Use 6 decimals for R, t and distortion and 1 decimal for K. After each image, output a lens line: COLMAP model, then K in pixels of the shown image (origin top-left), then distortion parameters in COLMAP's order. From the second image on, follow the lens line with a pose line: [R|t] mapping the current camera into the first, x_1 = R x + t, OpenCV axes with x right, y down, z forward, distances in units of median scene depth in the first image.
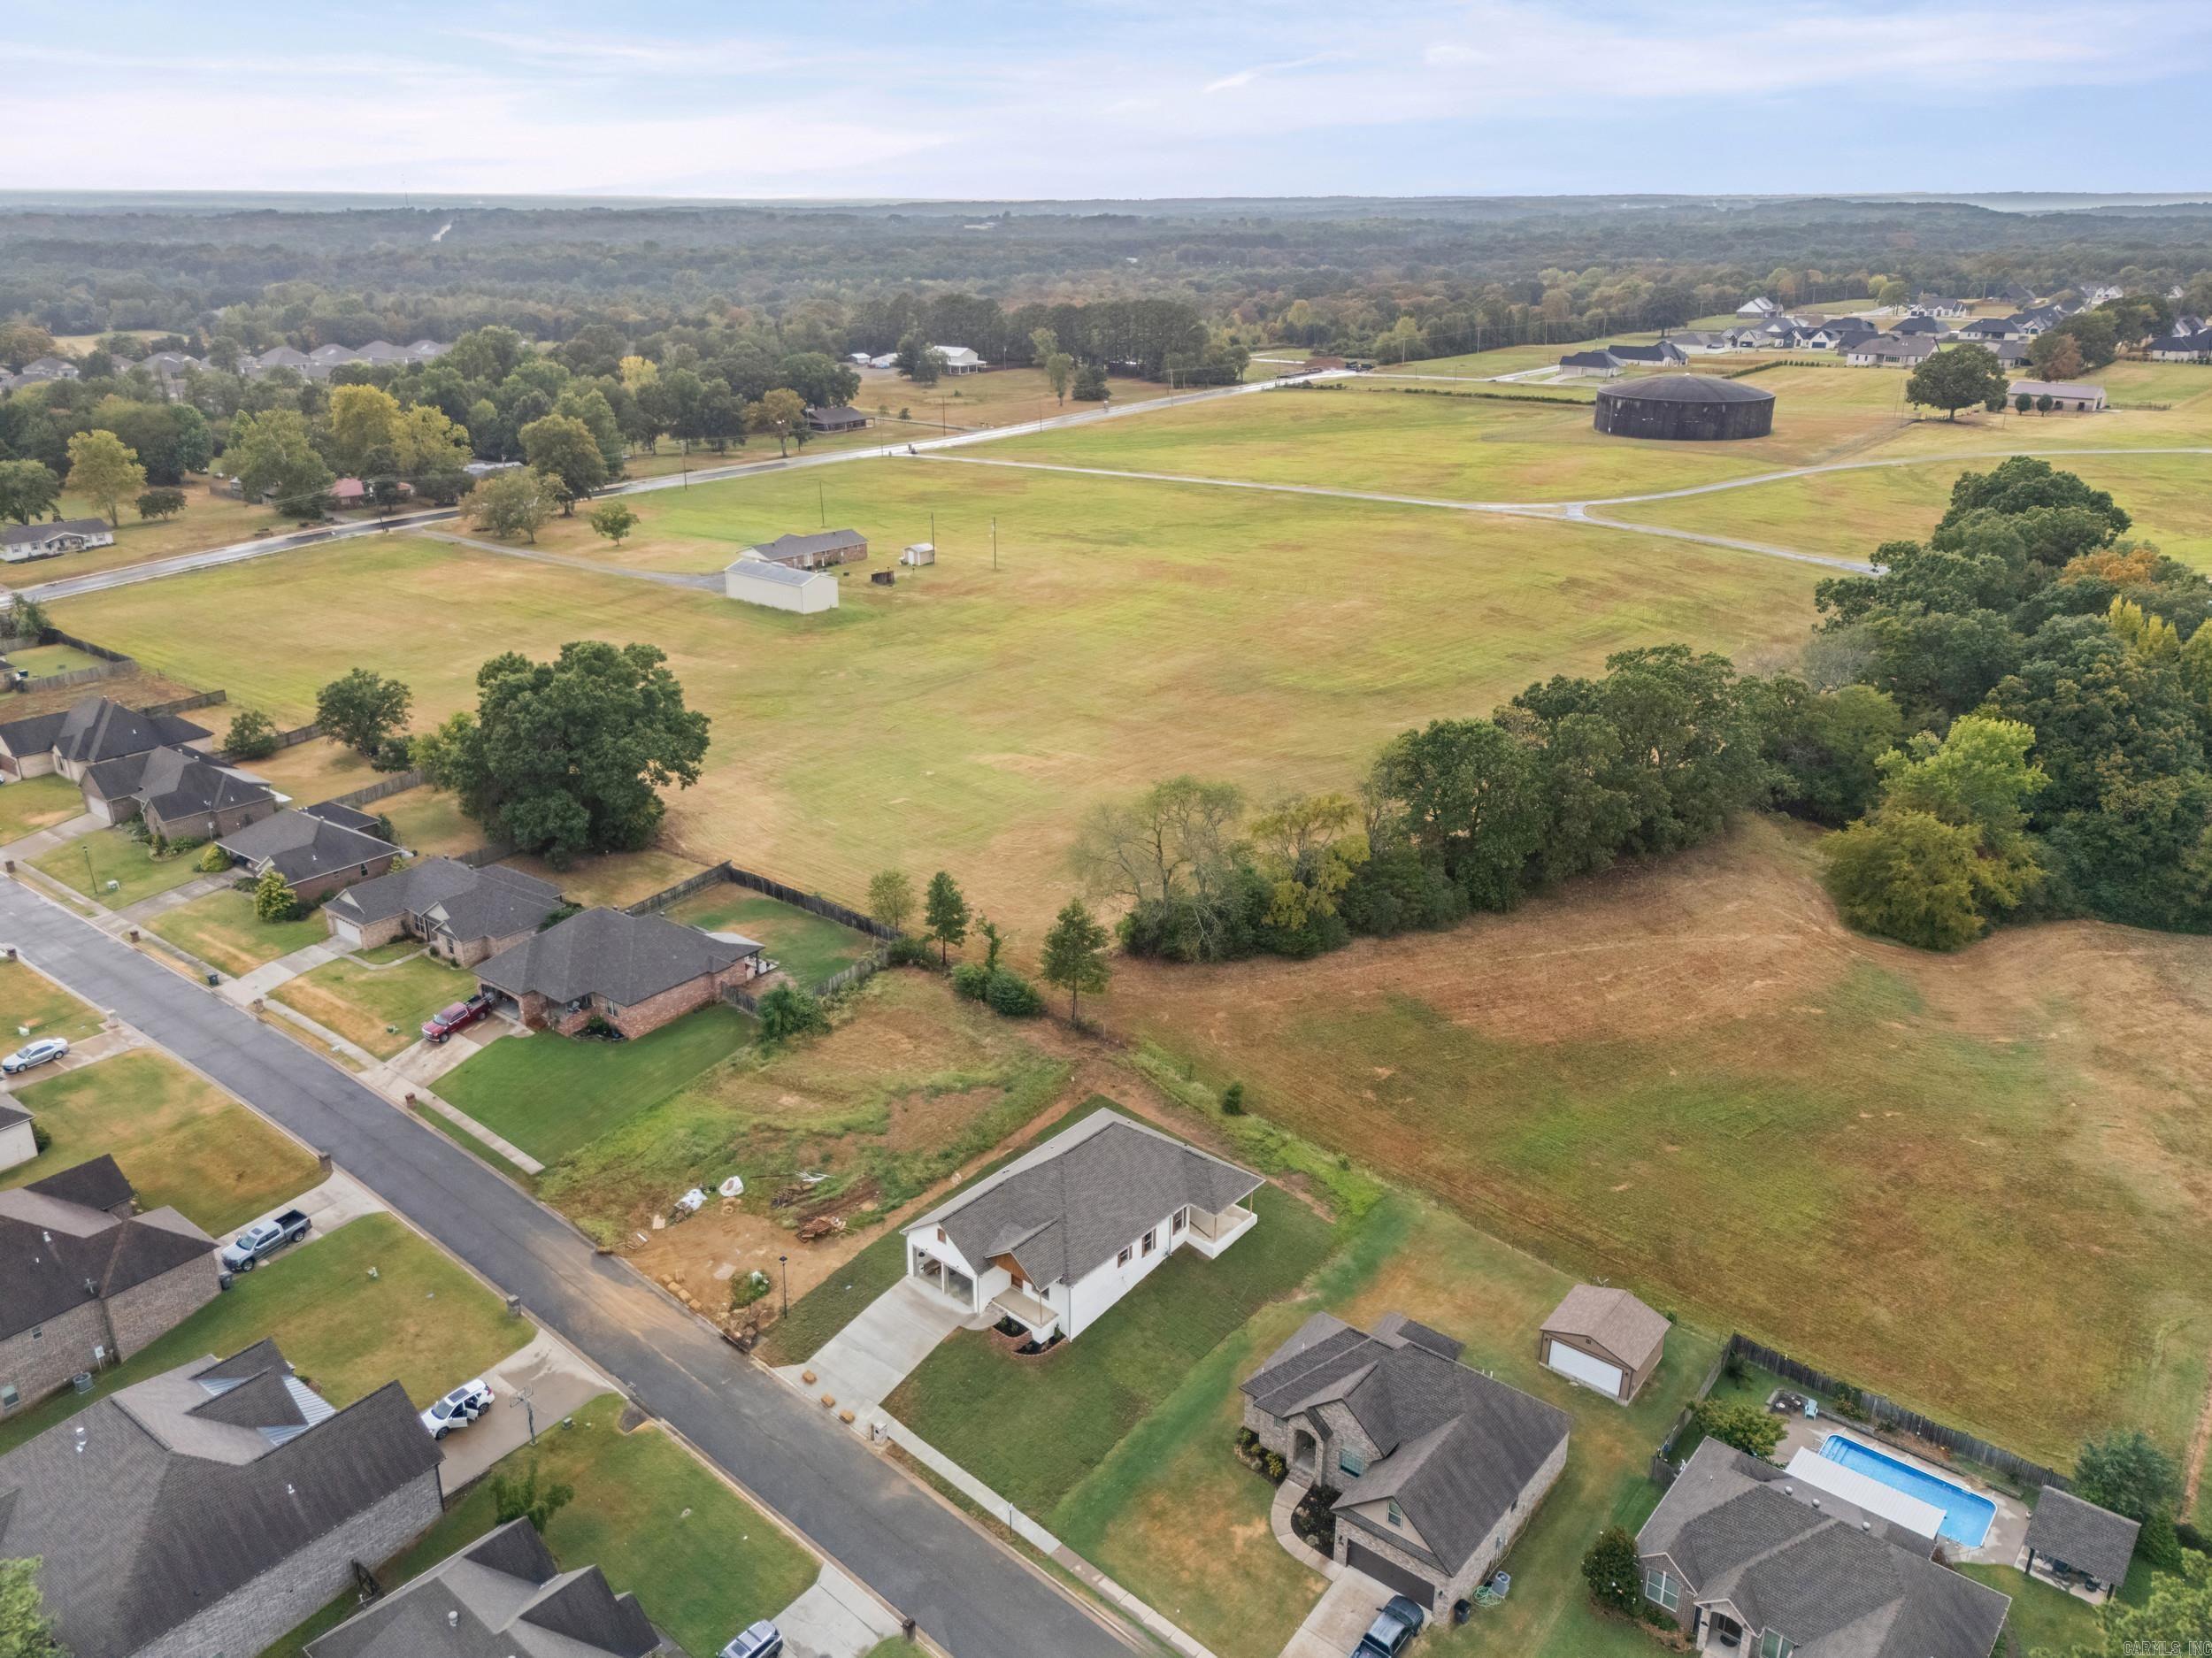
lens RADIAL K [[1659.1, 0, 1106.0], [0, 1659.1, 829.0], [0, 0, 1]] dist [0.083797, -0.002926]
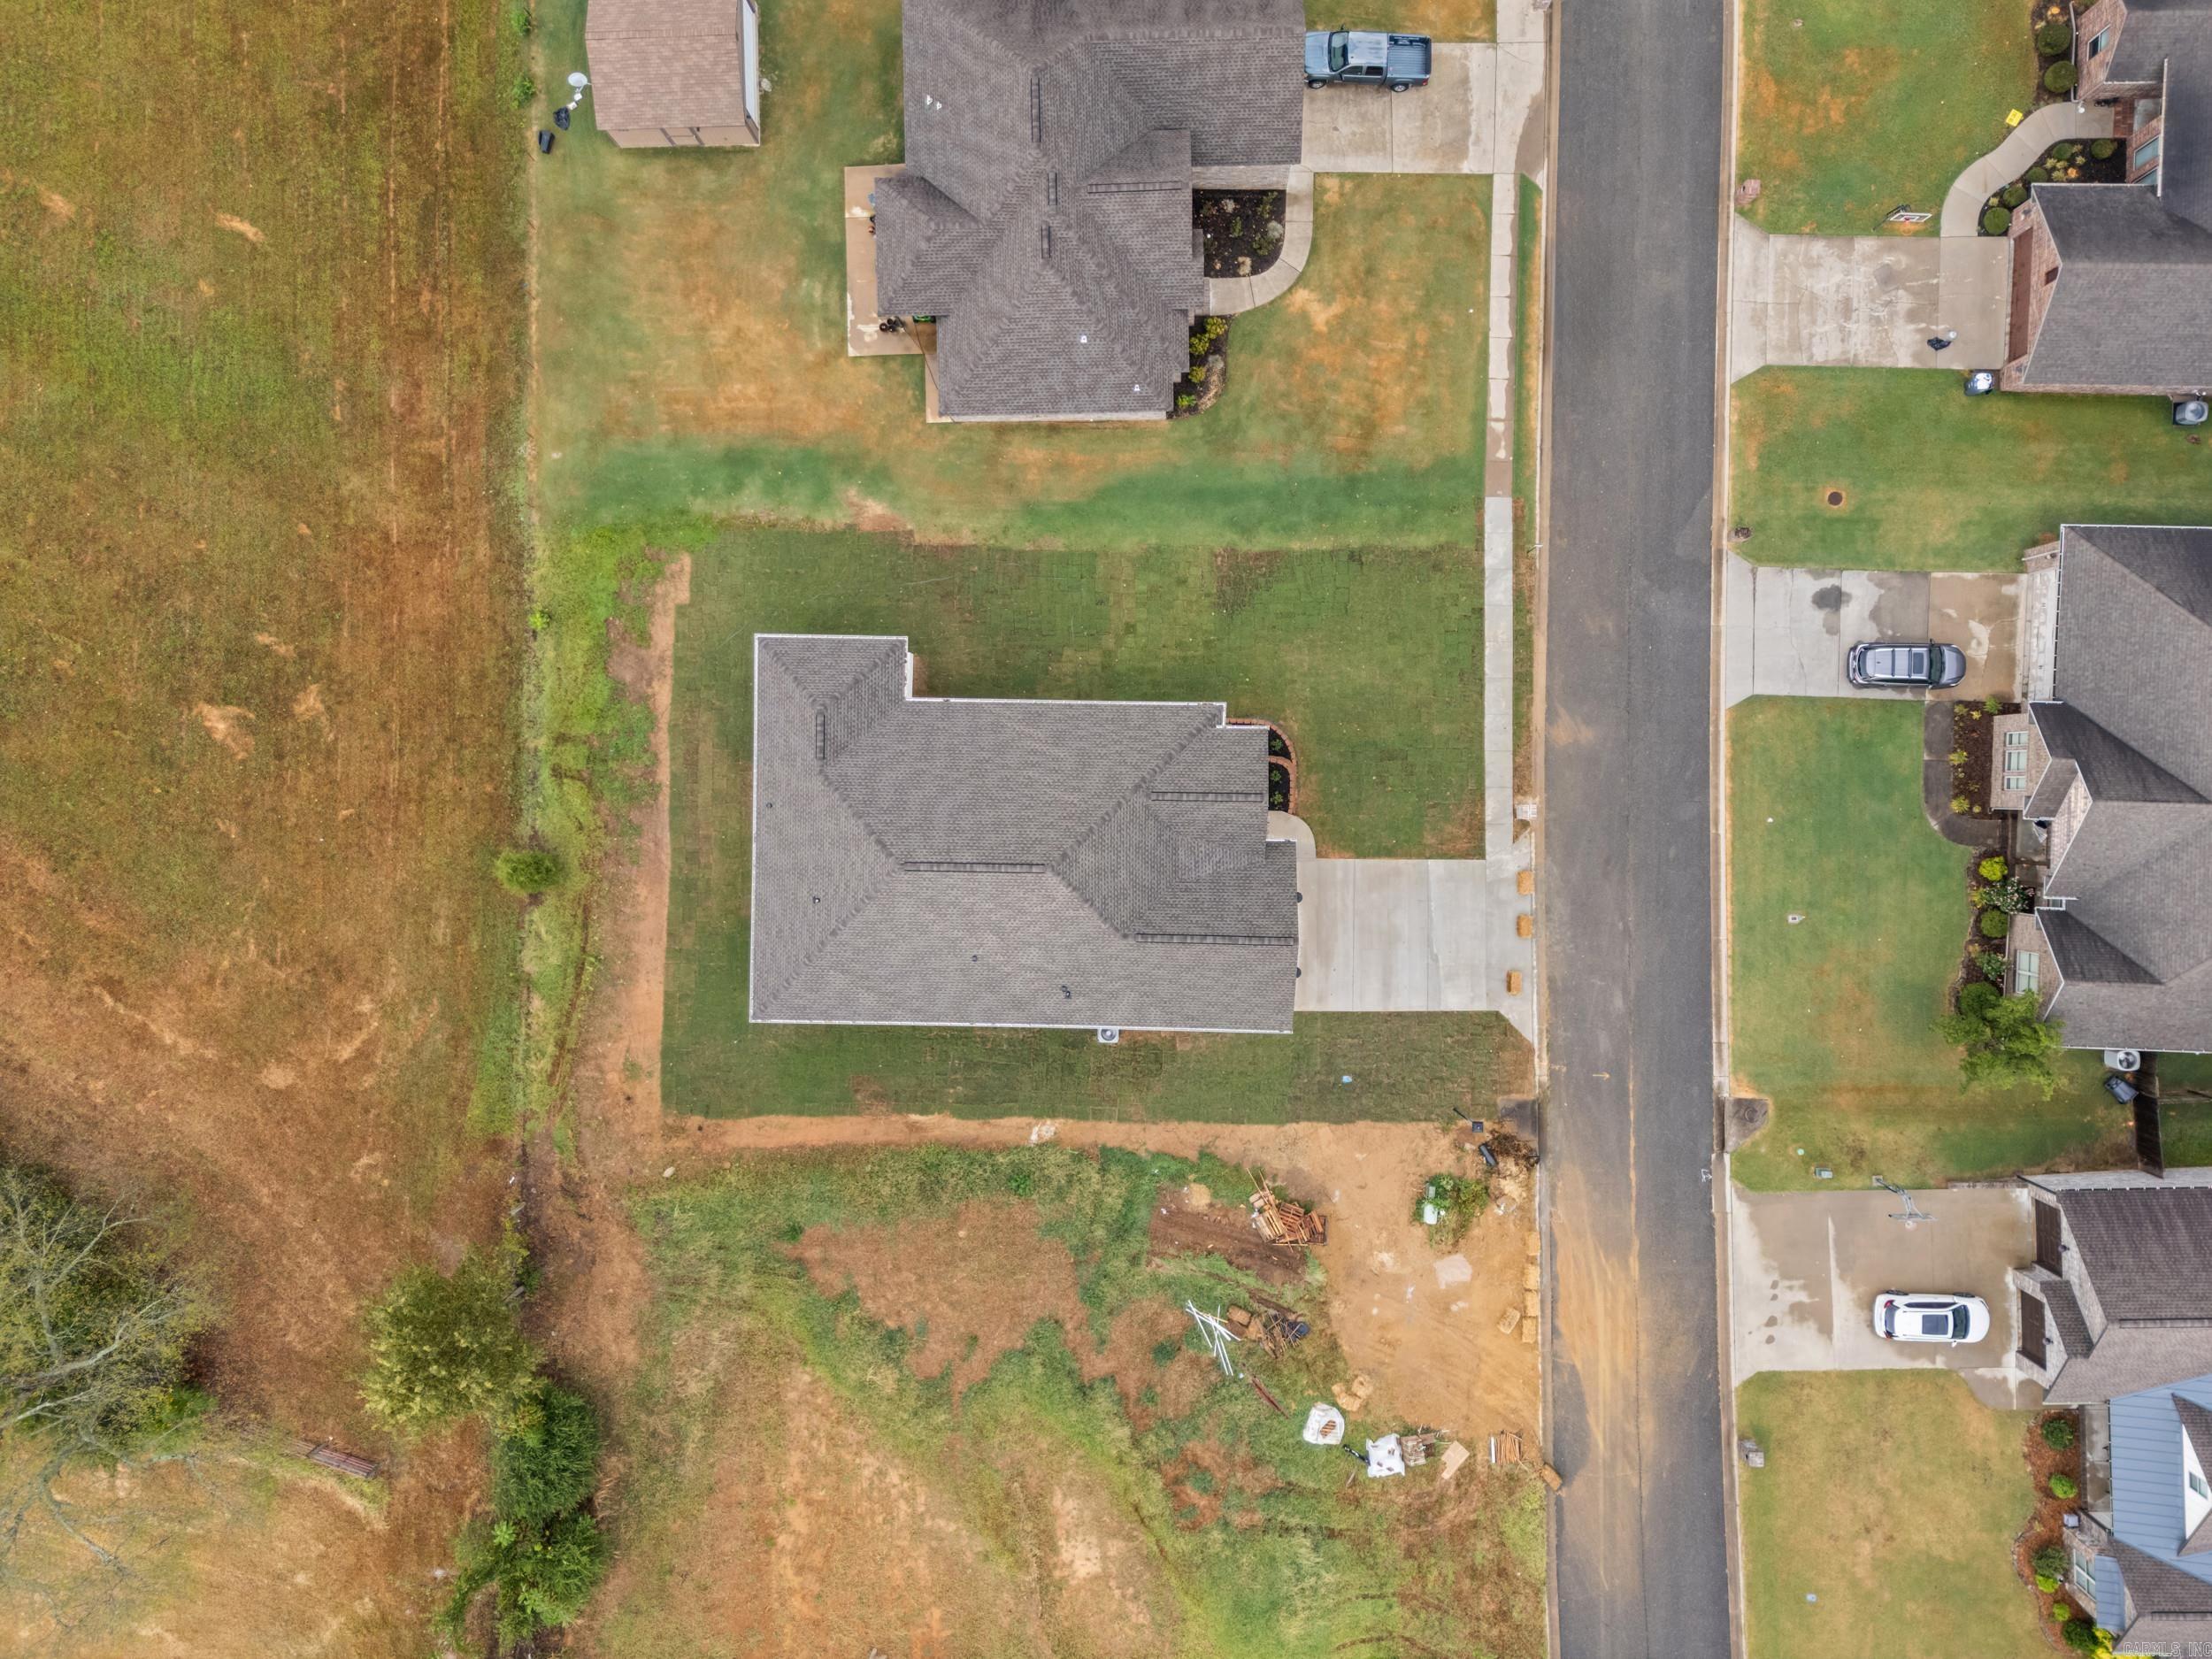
lens RADIAL K [[1732.8, 0, 1106.0], [0, 1732.8, 829.5], [0, 0, 1]] dist [0.057104, 0.000901]
pose [[-0.634577, -0.772820, 0.007873, -0.034993], [0.309590, -0.244850, 0.918805, -0.324419], [-0.708143, 0.585490, 0.394633, 0.799726]]
